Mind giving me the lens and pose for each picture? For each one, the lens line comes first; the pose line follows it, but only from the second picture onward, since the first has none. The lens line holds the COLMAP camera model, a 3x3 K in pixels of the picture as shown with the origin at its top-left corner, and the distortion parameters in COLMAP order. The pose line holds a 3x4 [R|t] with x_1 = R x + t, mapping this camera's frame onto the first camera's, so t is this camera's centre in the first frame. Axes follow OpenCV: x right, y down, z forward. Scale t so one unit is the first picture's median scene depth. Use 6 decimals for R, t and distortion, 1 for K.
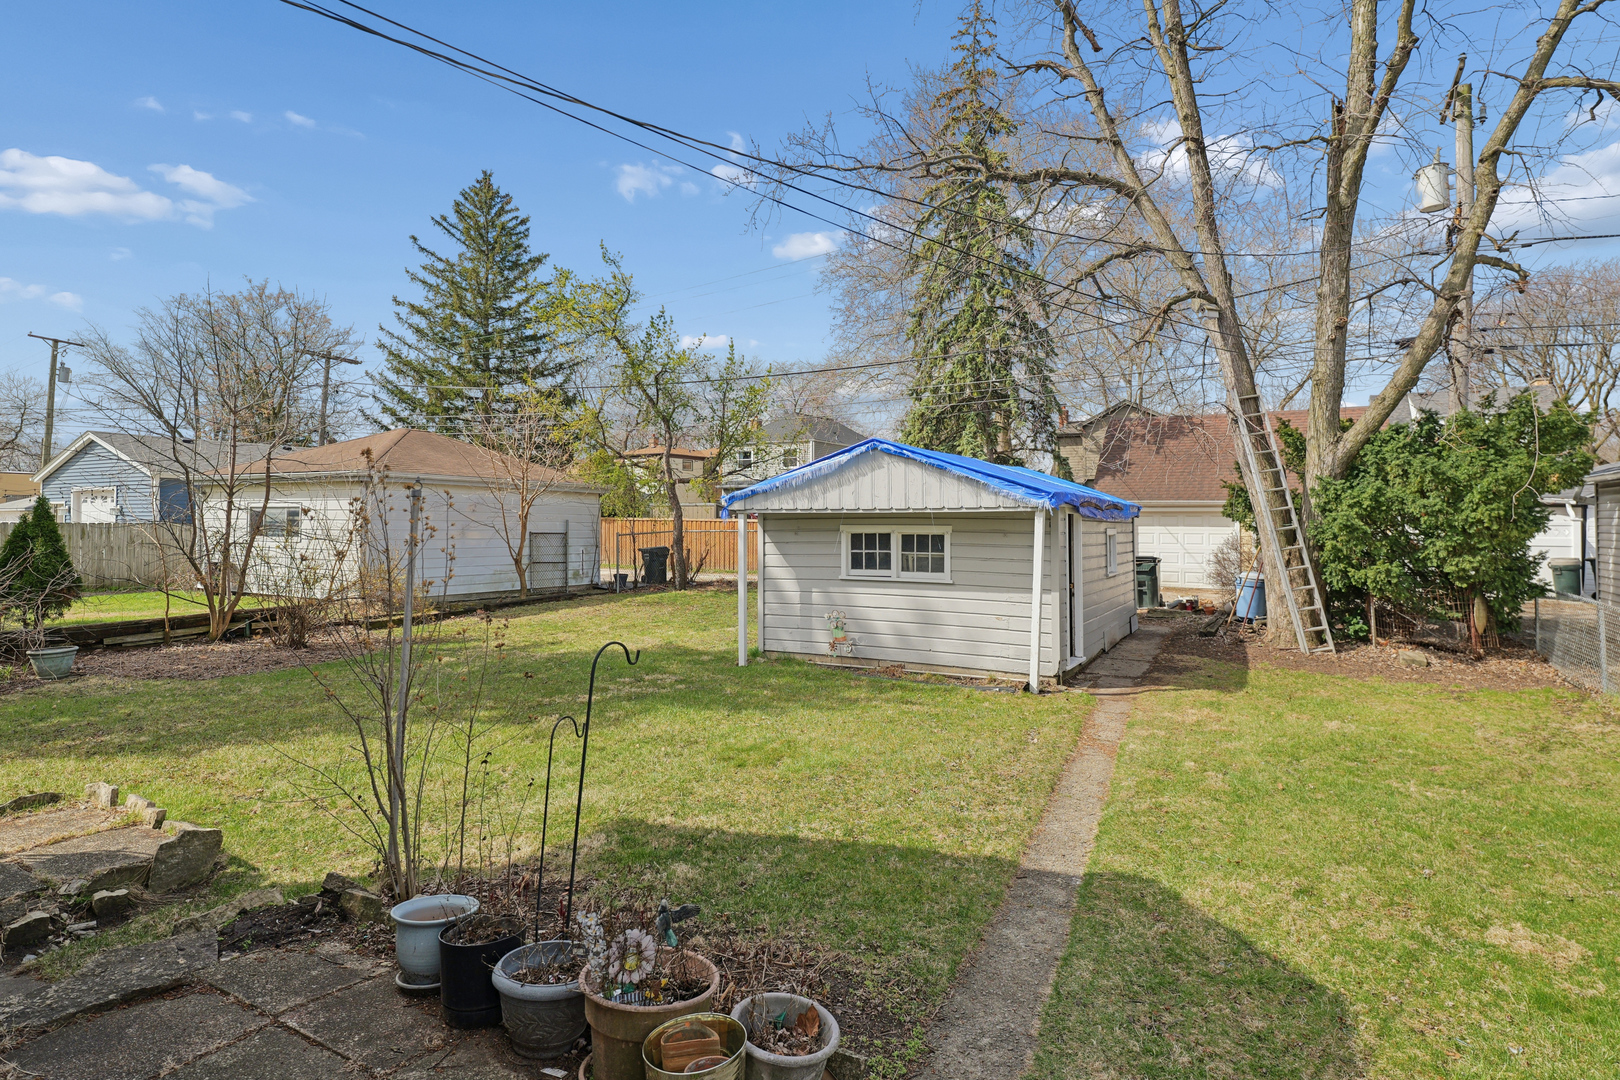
lens RADIAL K [[839.5, 0, 809.3], [0, 839.5, 532.3], [0, 0, 1]] dist [-0.000307, -0.000136]
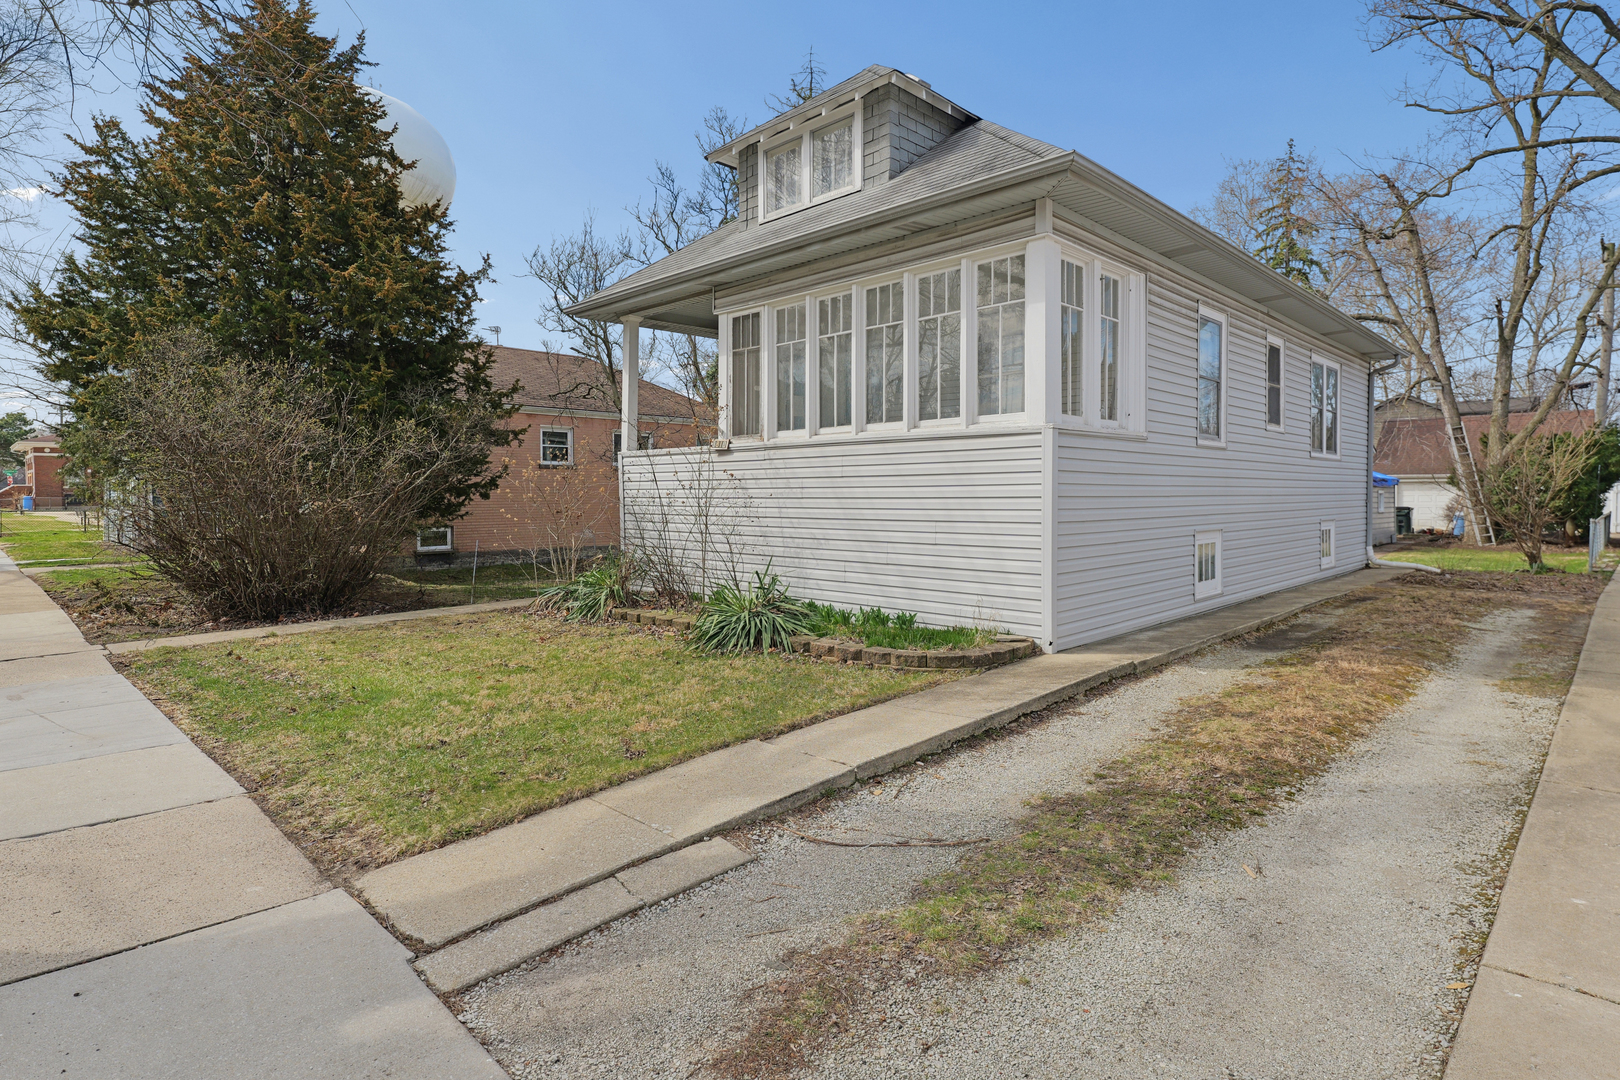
lens RADIAL K [[839.5, 0, 809.8], [0, 839.5, 535.0], [0, 0, 1]] dist [-0.000307, -0.000136]
pose [[0.966591, 0.006184, -0.256248, -0.422557], [0.002245, 0.999466, 0.032586, 0.030799], [0.256312, -0.032073, 0.966062, -1.221226]]
